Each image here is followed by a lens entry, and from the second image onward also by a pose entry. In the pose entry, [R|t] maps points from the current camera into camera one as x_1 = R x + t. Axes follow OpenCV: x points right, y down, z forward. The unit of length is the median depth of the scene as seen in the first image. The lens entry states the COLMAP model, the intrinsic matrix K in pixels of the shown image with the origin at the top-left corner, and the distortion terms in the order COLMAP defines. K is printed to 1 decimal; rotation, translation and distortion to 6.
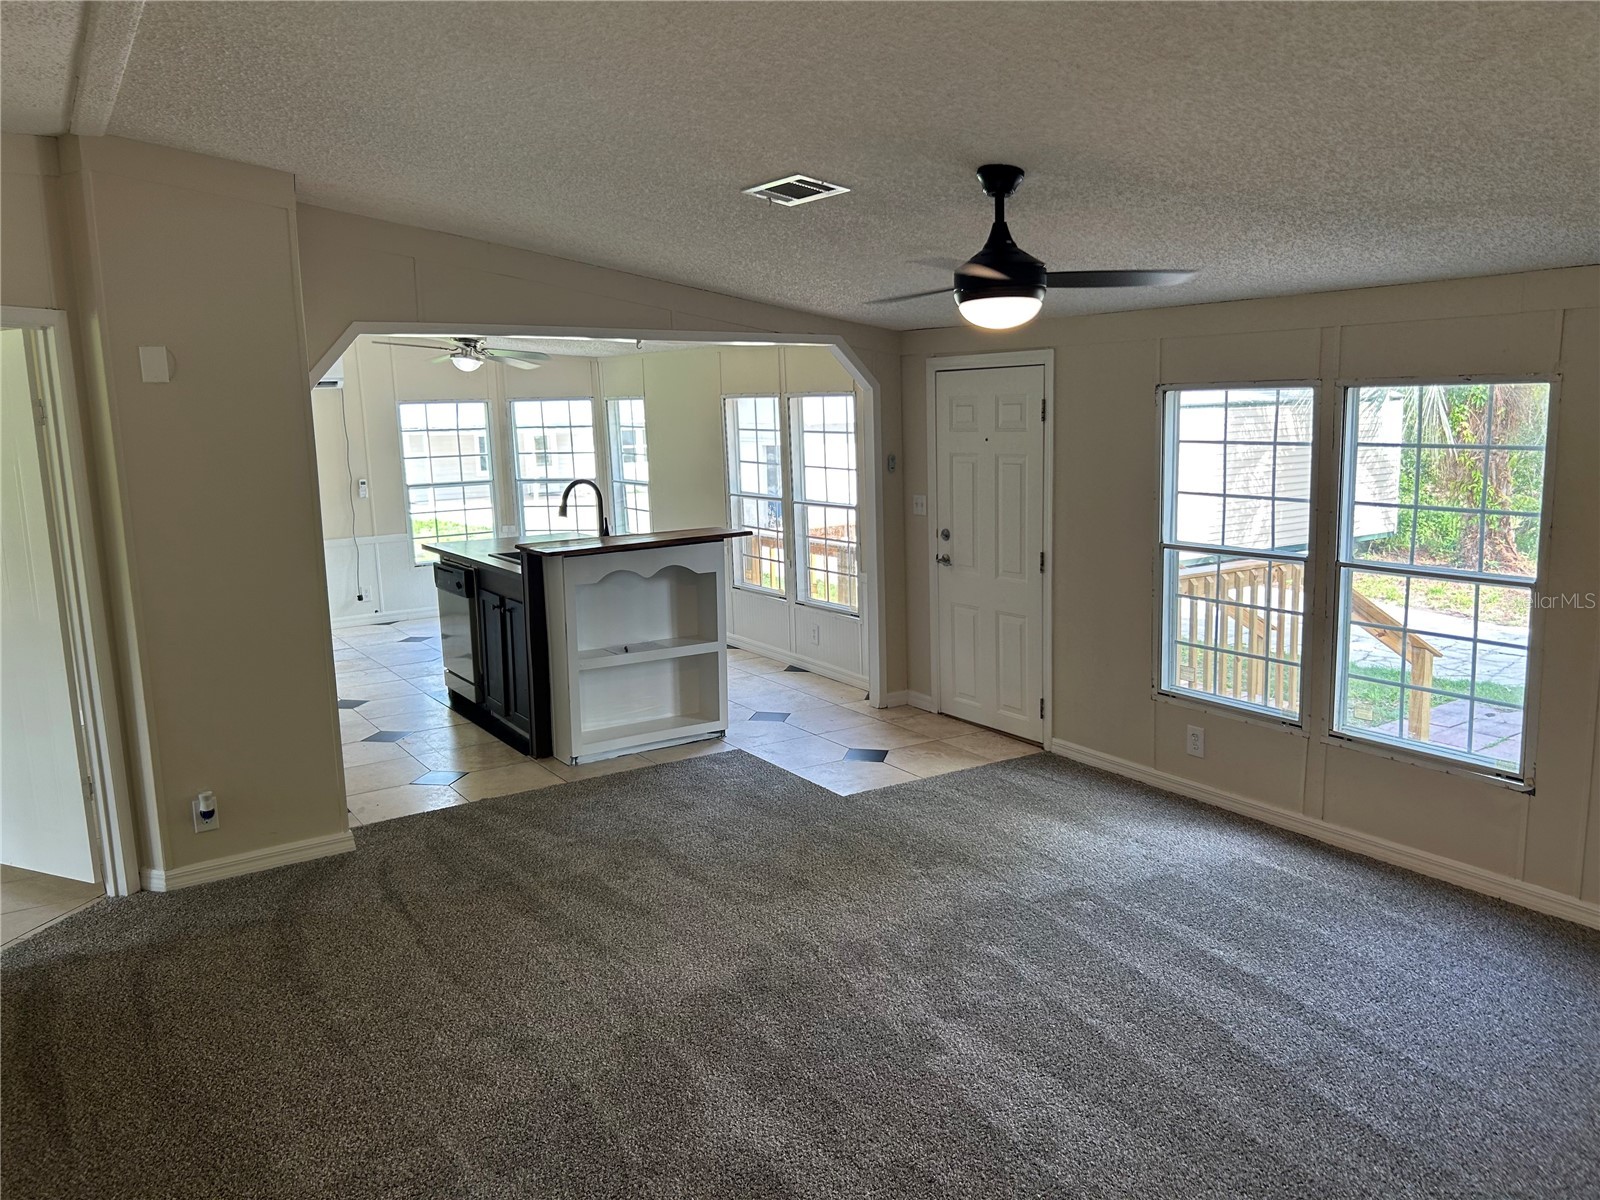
lens RADIAL K [[1210.0, 0, 801.0], [0, 1210.0, 610.6], [0, 0, 1]] dist [0.031754, -0.033019]
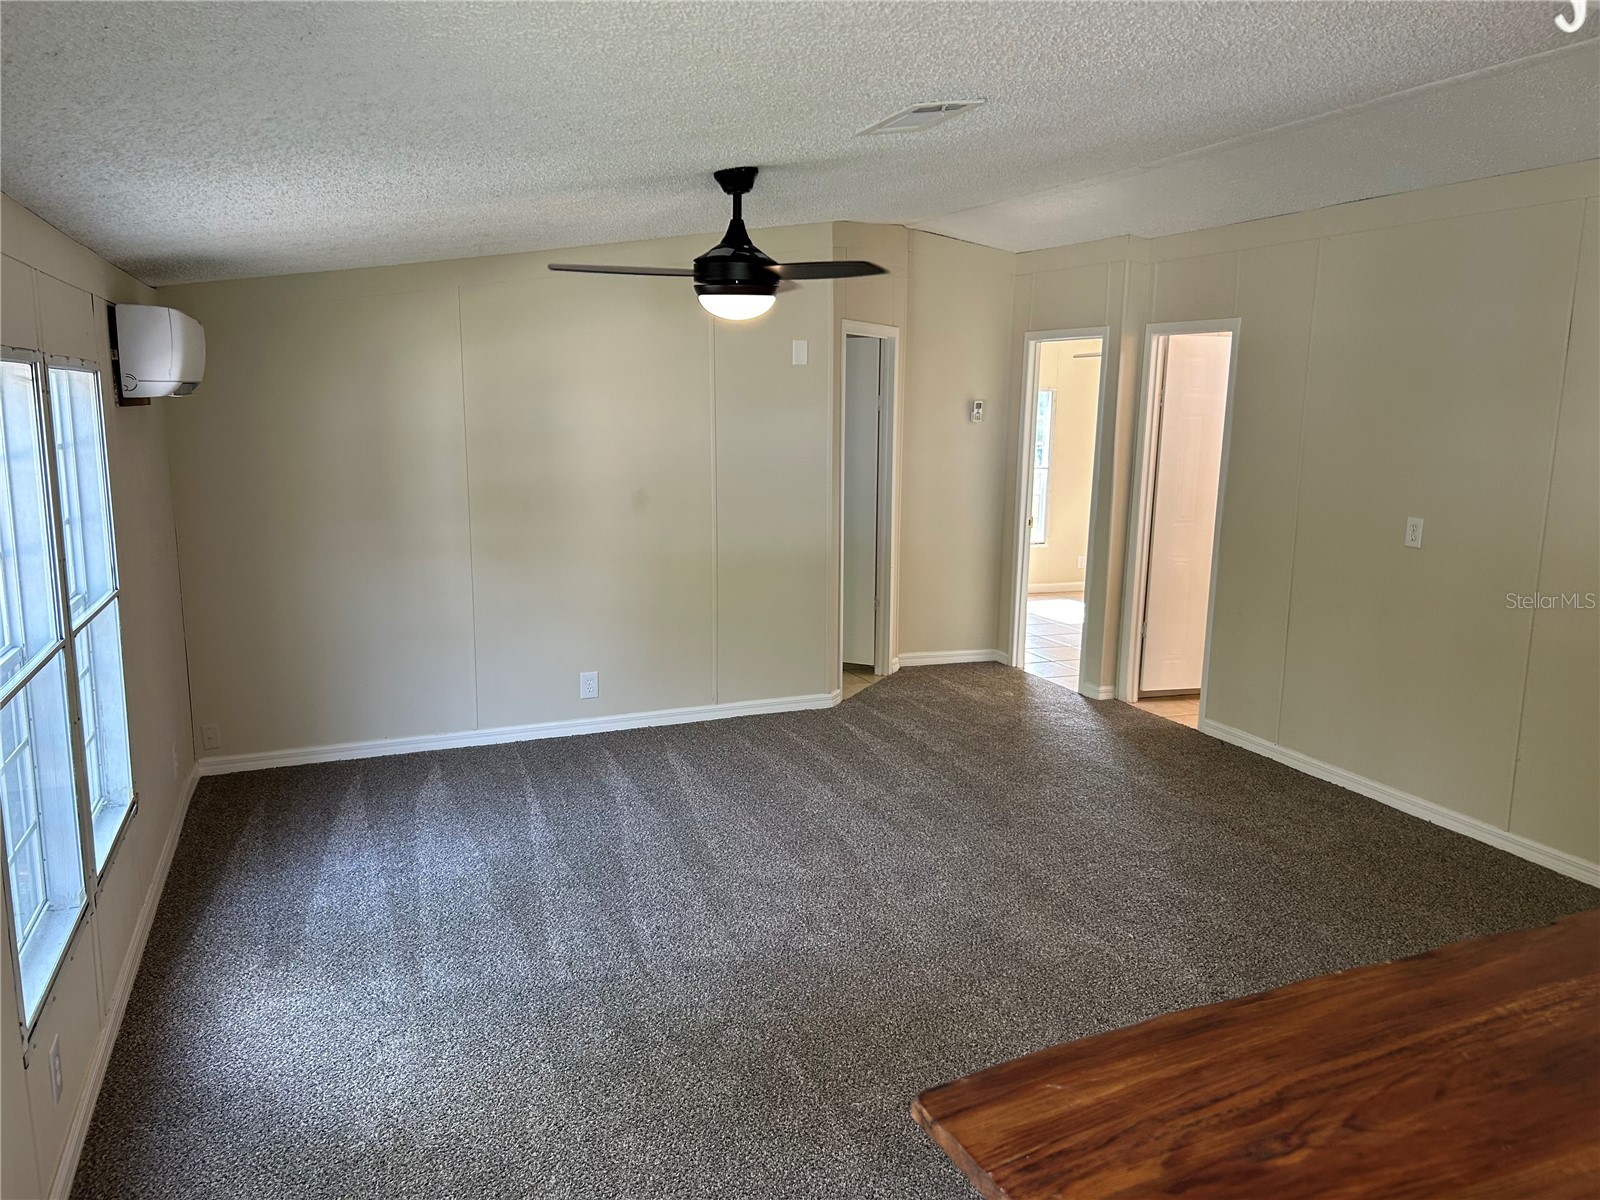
lens RADIAL K [[1224.6, 0, 797.9], [0, 1224.6, 604.9], [0, 0, 1]] dist [0.038836, -0.005387]
pose [[-0.980397, -0.027207, 0.195143, -0.120510], [0.038225, 0.945339, 0.323840, -0.352150], [-0.193287, 0.324952, -0.925768, 2.145539]]
